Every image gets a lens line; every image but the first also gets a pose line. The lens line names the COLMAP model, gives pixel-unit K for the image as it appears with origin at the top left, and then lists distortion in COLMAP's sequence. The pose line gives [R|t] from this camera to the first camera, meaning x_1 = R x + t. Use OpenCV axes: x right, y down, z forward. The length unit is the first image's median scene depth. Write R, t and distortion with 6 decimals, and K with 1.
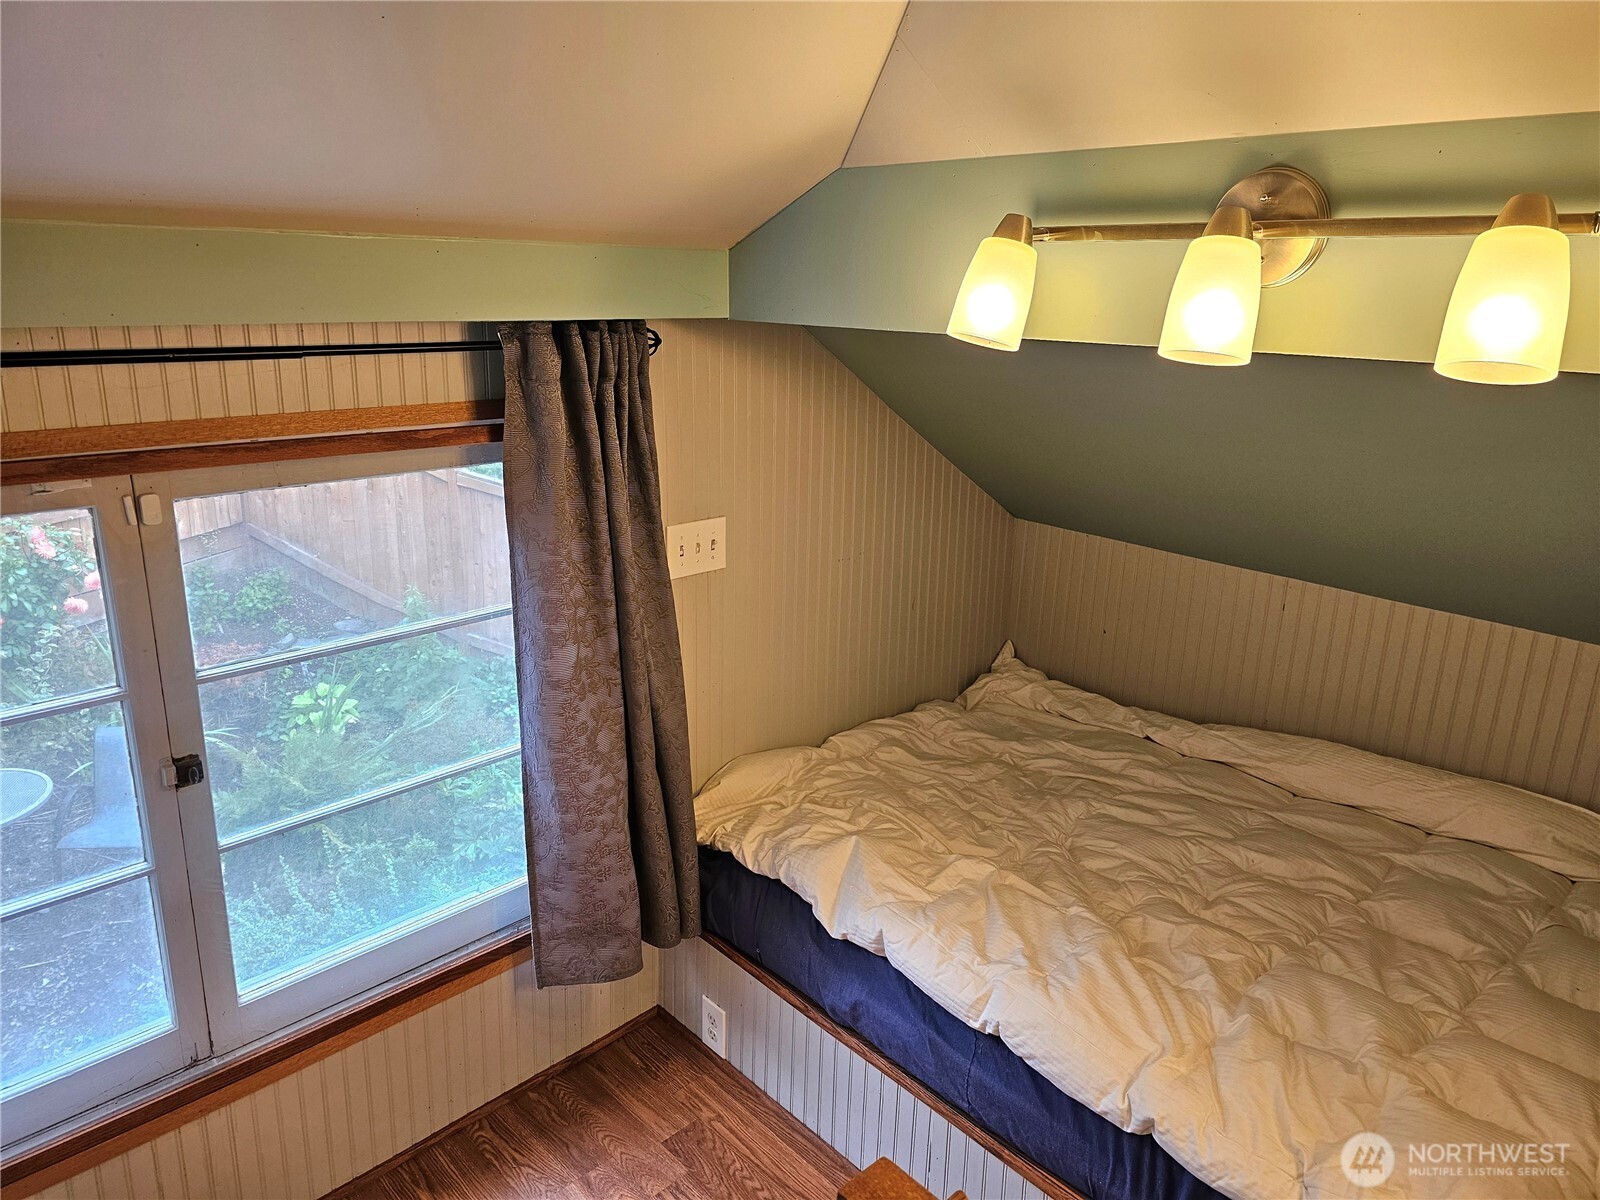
lens RADIAL K [[1079.6, 0, 793.7], [0, 1079.6, 592.1], [0, 0, 1]] dist [0.062169, -0.051004]
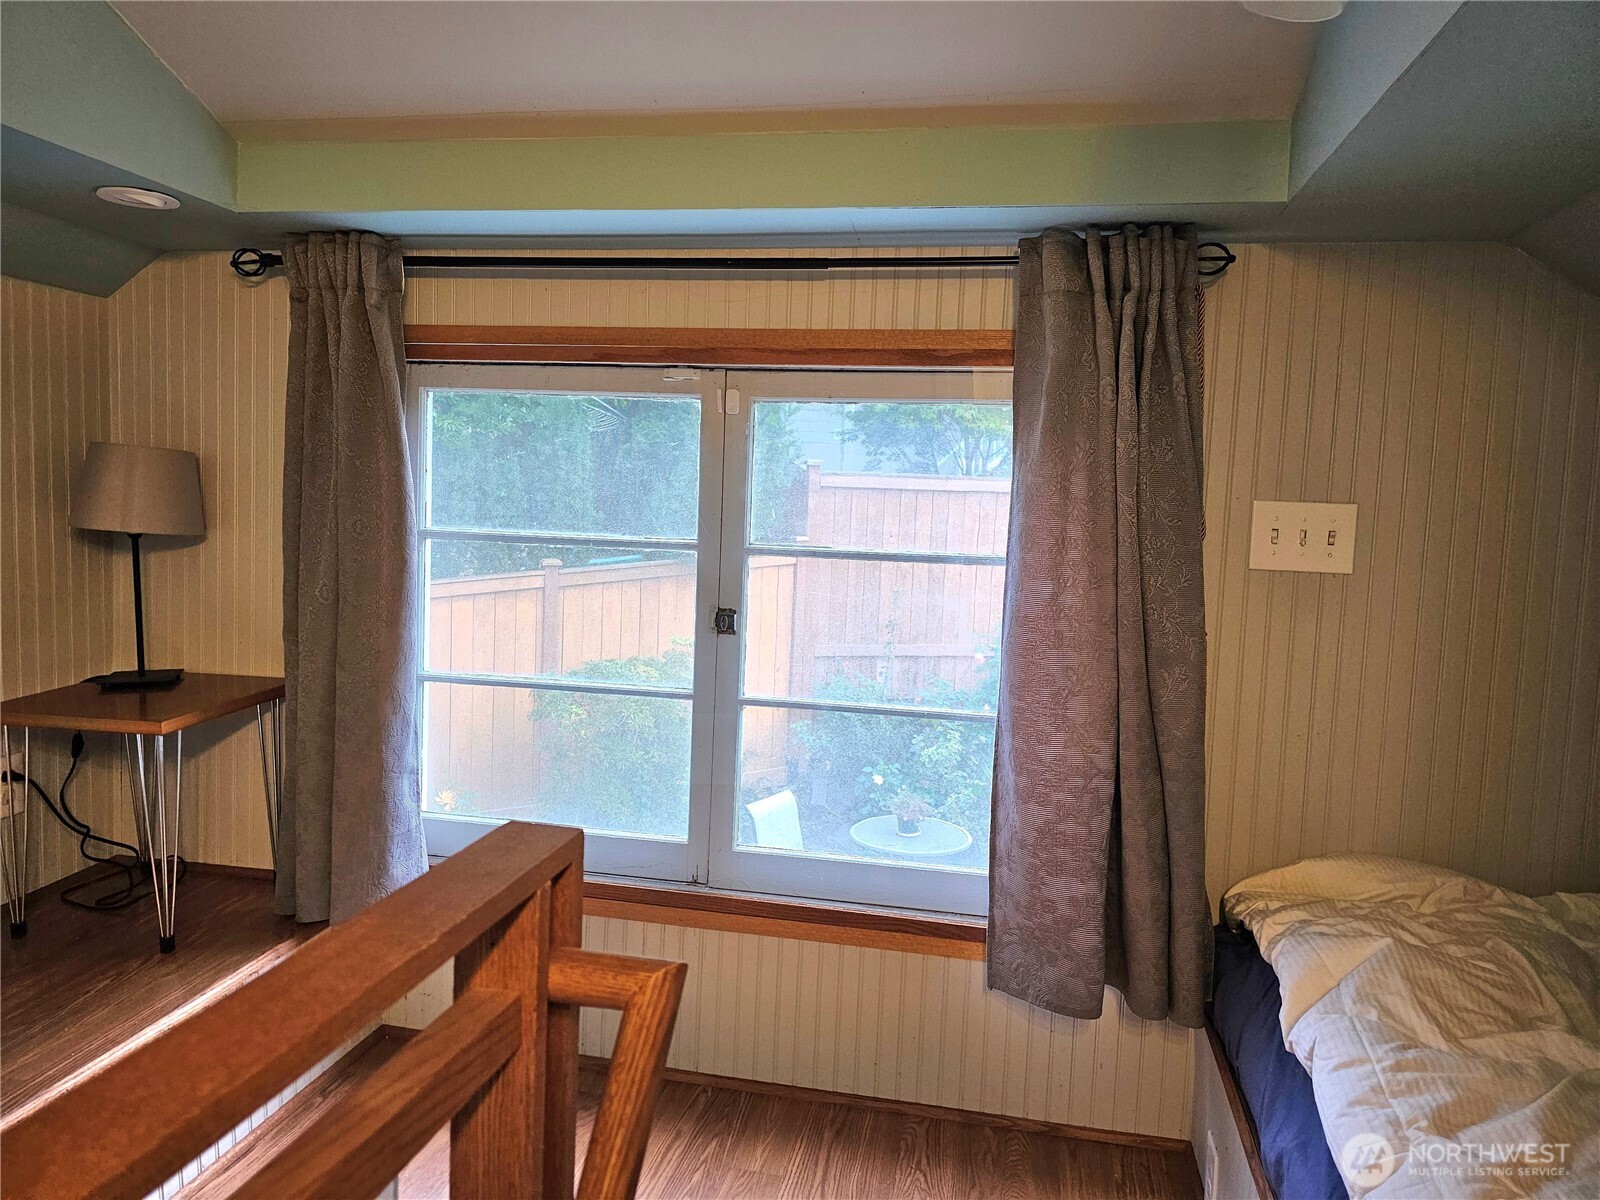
lens RADIAL K [[1079.6, 0, 797.6], [0, 1079.6, 598.9], [0, 0, 1]] dist [0.062169, -0.051004]
pose [[0.566901, 0.072875, -0.820556, 0.389903], [-0.255309, 0.962577, -0.090898, 0.183755], [0.783225, 0.261025, 0.564292, 0.302065]]
